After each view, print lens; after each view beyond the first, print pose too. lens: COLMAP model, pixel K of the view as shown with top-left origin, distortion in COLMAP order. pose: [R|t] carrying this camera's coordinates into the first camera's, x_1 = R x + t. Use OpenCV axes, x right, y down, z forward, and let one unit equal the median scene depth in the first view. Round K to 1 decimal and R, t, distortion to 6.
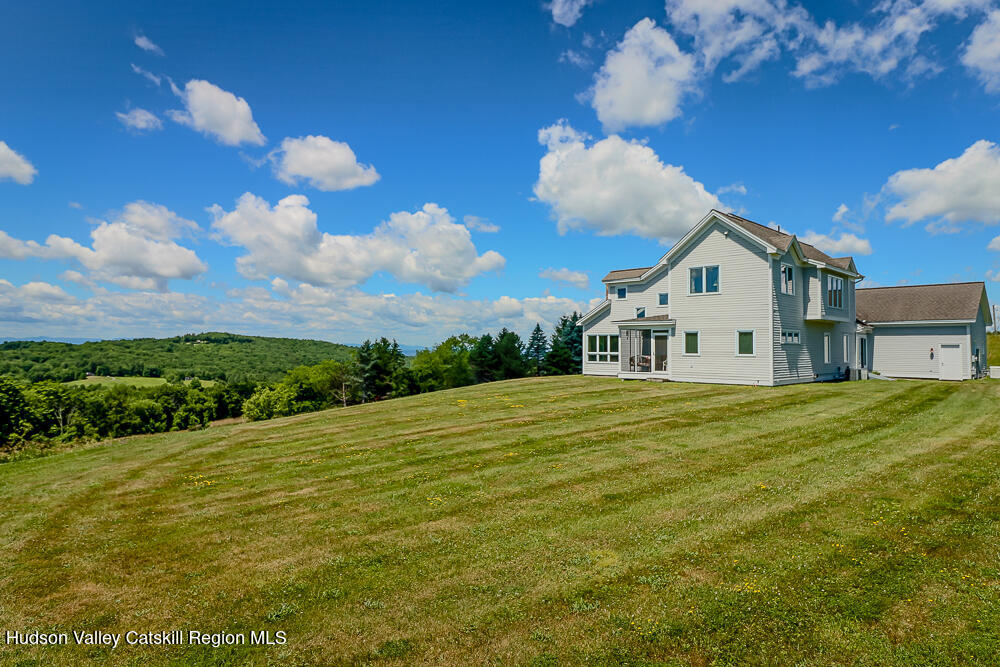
lens RADIAL K [[564.8, 0, 500.0], [0, 564.8, 333.5], [0, 0, 1]] dist [-0.000013, -0.000011]
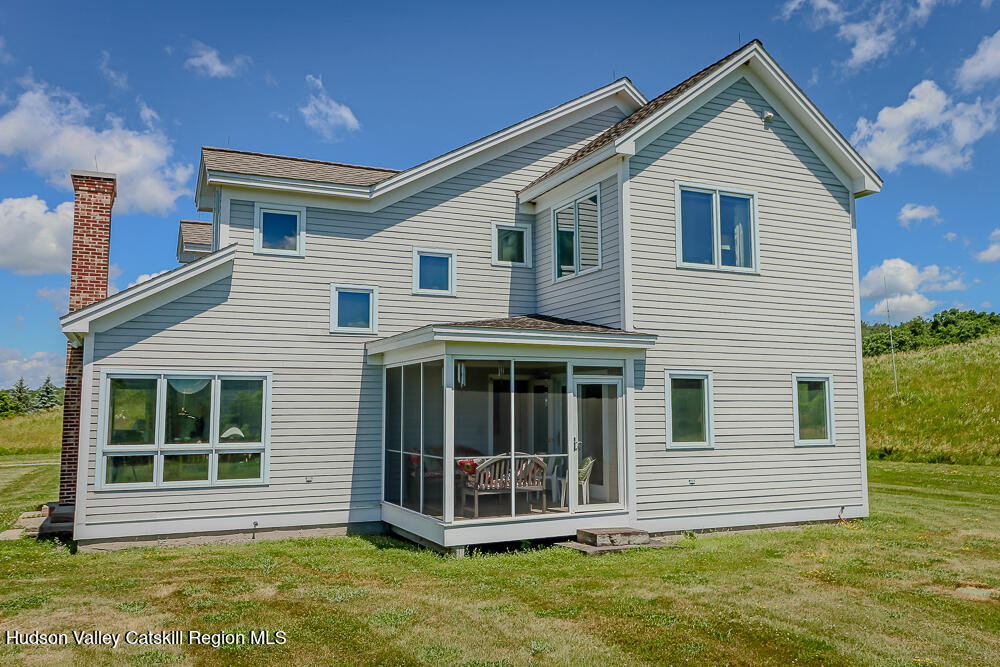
lens RADIAL K [[813.2, 0, 500.0], [0, 813.2, 333.5], [0, 0, 1]] dist [0.001250, 0.000101]
pose [[0.359580, 0.079538, 0.929718, -0.141161], [-0.018842, 0.996776, -0.077988, 0.011278], [-0.932924, 0.010525, 0.359919, 0.891436]]
